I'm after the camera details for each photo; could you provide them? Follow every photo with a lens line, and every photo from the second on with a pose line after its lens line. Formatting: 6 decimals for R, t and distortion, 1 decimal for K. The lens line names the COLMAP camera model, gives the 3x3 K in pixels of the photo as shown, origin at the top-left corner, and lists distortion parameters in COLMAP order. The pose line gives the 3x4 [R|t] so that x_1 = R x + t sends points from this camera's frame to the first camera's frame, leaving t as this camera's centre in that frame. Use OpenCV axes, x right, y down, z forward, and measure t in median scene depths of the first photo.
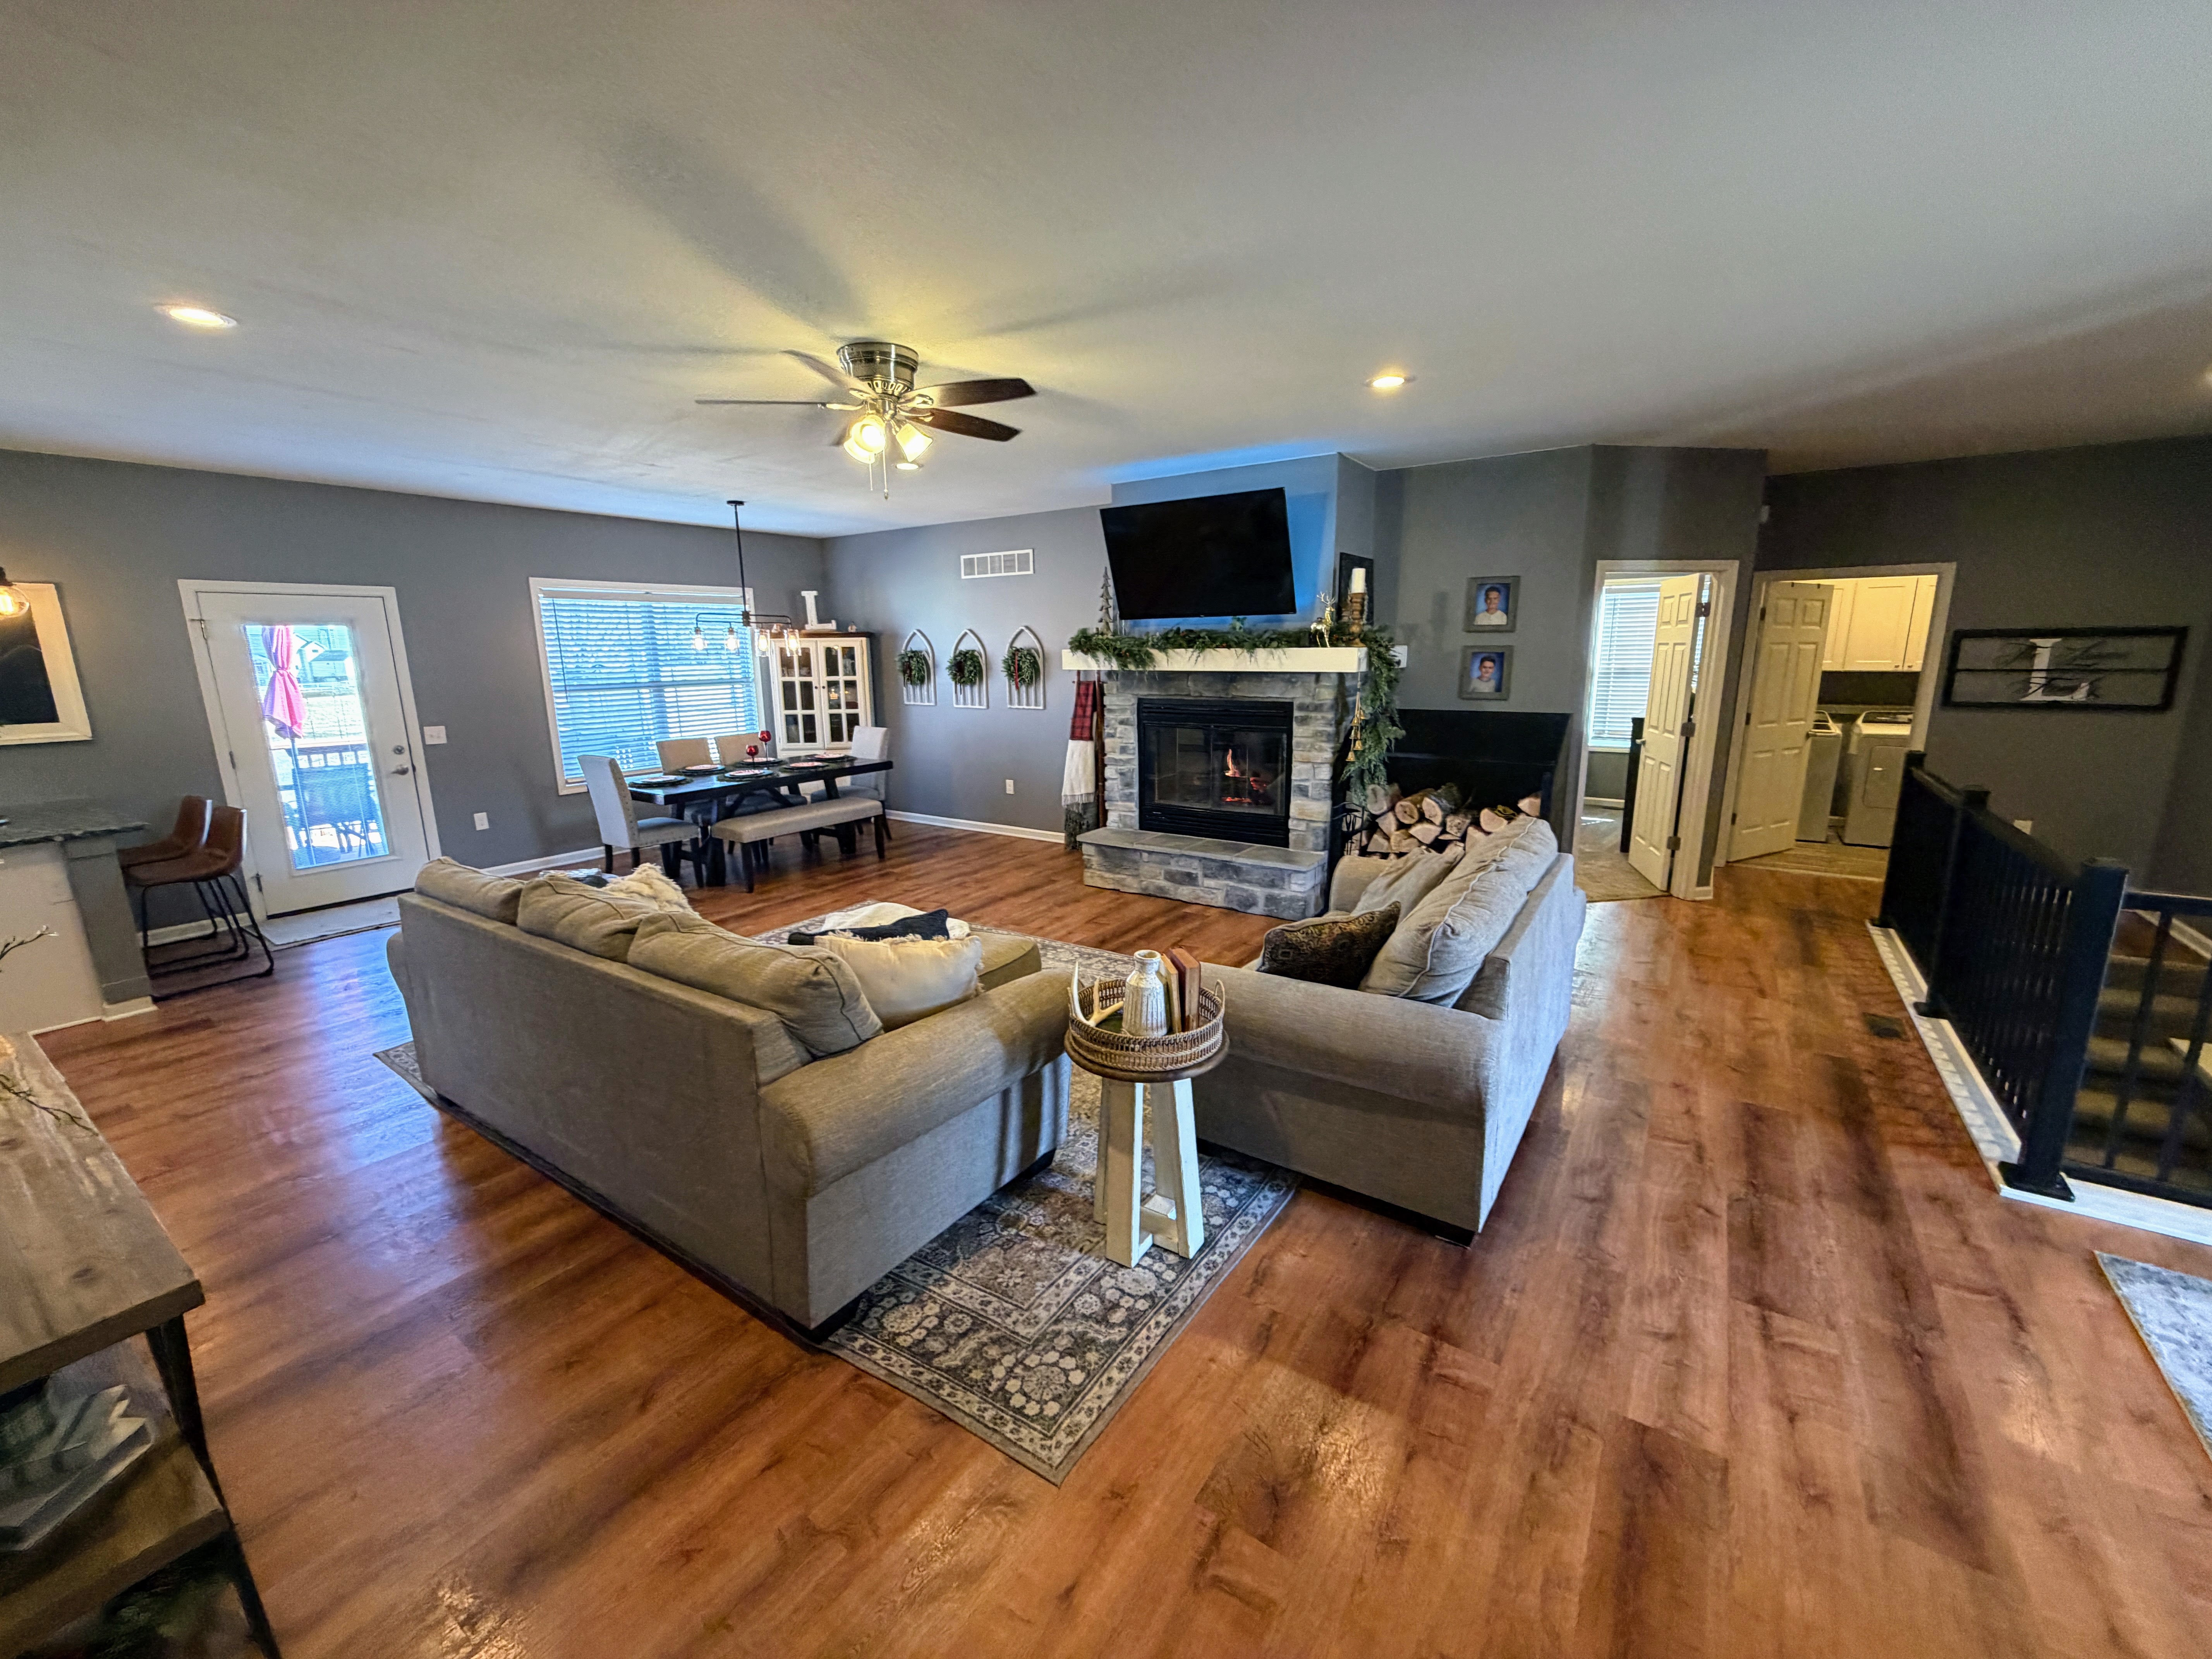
lens RADIAL K [[882.7, 0, 1105.7], [0, 882.7, 829.3], [0, 0, 1]] dist [0.001872, -0.000639]
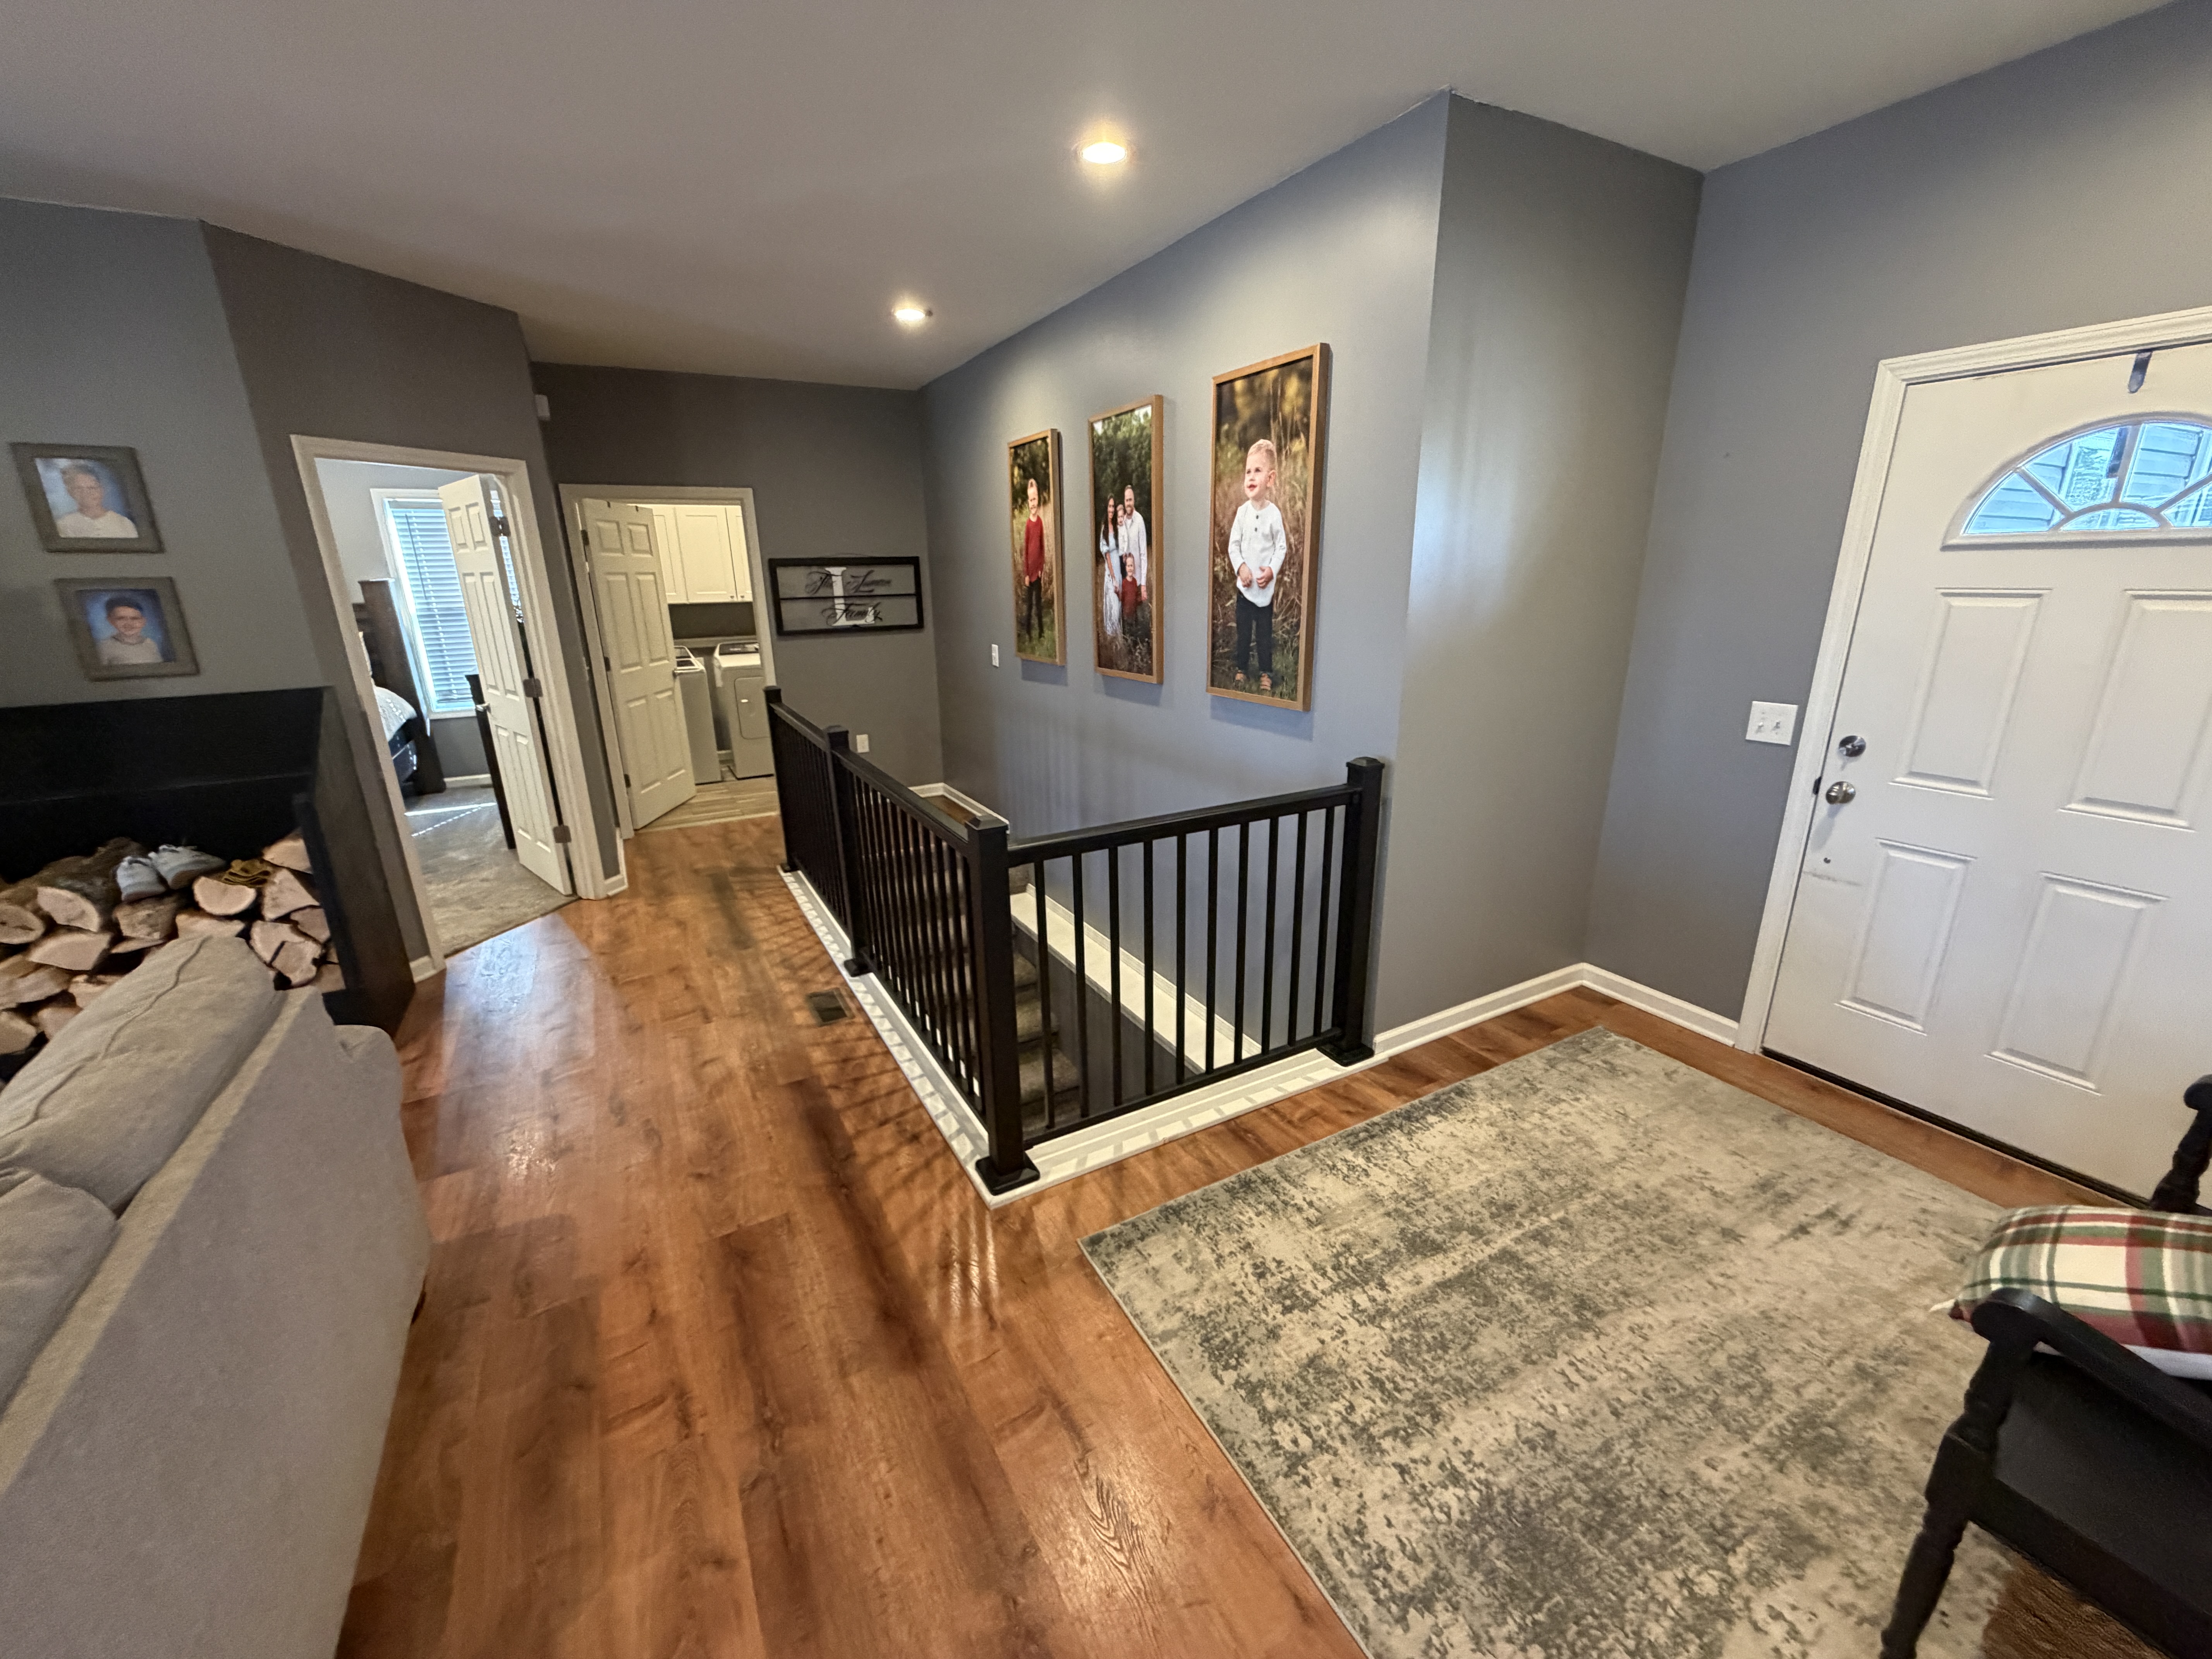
lens RADIAL K [[882.7, 0, 1100.1], [0, 882.7, 829.1], [0, 0, 1]] dist [0.001872, -0.000639]
pose [[0.449130, -0.251799, 0.857251, 0.193173], [0.193819, 0.964077, 0.181631, -0.038526], [-0.872191, 0.084575, 0.481799, 0.214166]]
